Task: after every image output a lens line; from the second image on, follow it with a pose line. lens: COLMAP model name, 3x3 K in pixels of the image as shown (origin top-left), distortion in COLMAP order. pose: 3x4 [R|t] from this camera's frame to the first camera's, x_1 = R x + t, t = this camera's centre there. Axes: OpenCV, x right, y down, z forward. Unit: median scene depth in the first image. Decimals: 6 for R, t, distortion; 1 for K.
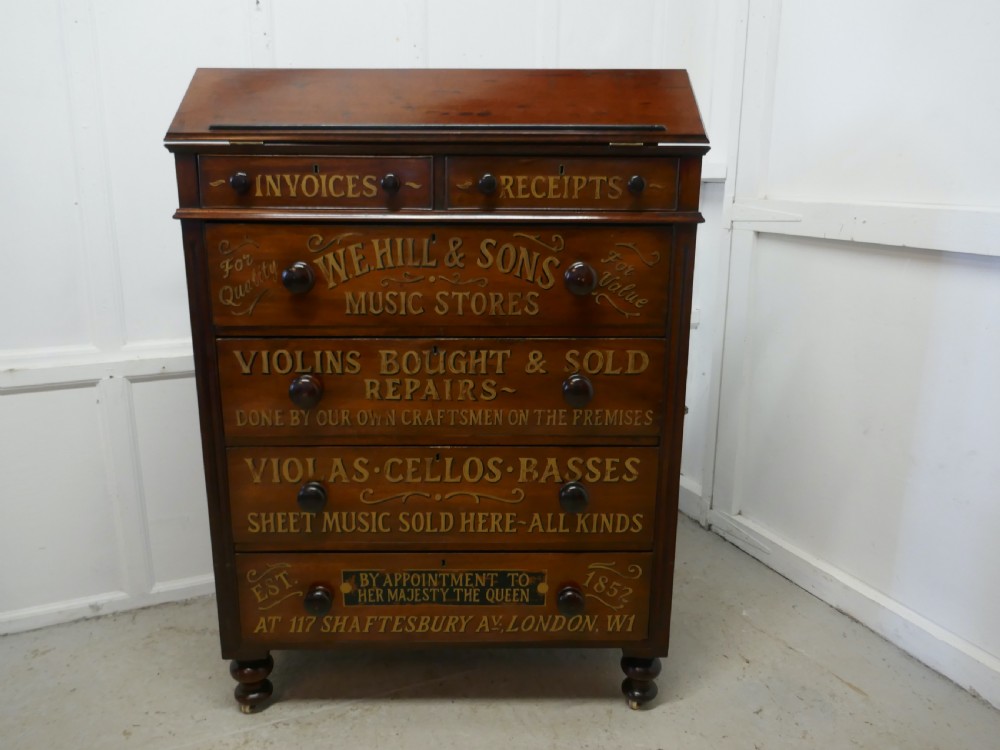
lens RADIAL K [[731.5, 0, 500.0], [0, 731.5, 375.0], [0, 0, 1]] dist [-0.019101, 0.005378]
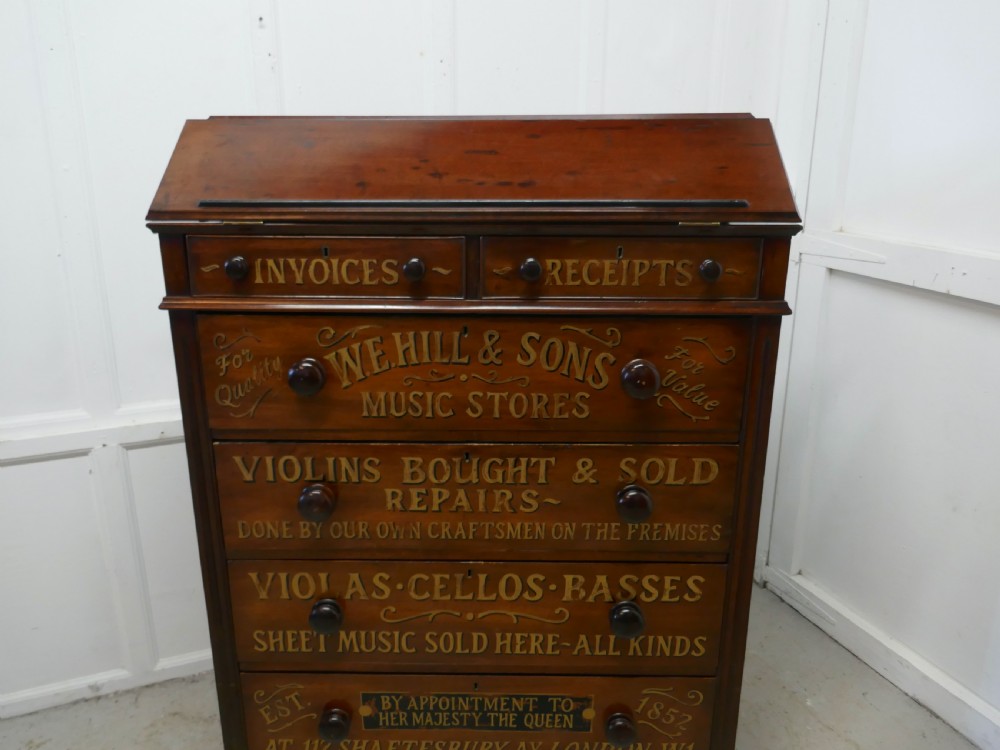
lens RADIAL K [[745.9, 0, 503.7], [0, 745.9, 366.7], [0, 0, 1]] dist [-0.015484, 0.000241]
pose [[0.999593, 0.003991, -0.028250, -0.021585], [-0.002678, 0.998920, 0.046376, -0.178761], [0.028405, -0.046282, 0.998524, 0.135688]]
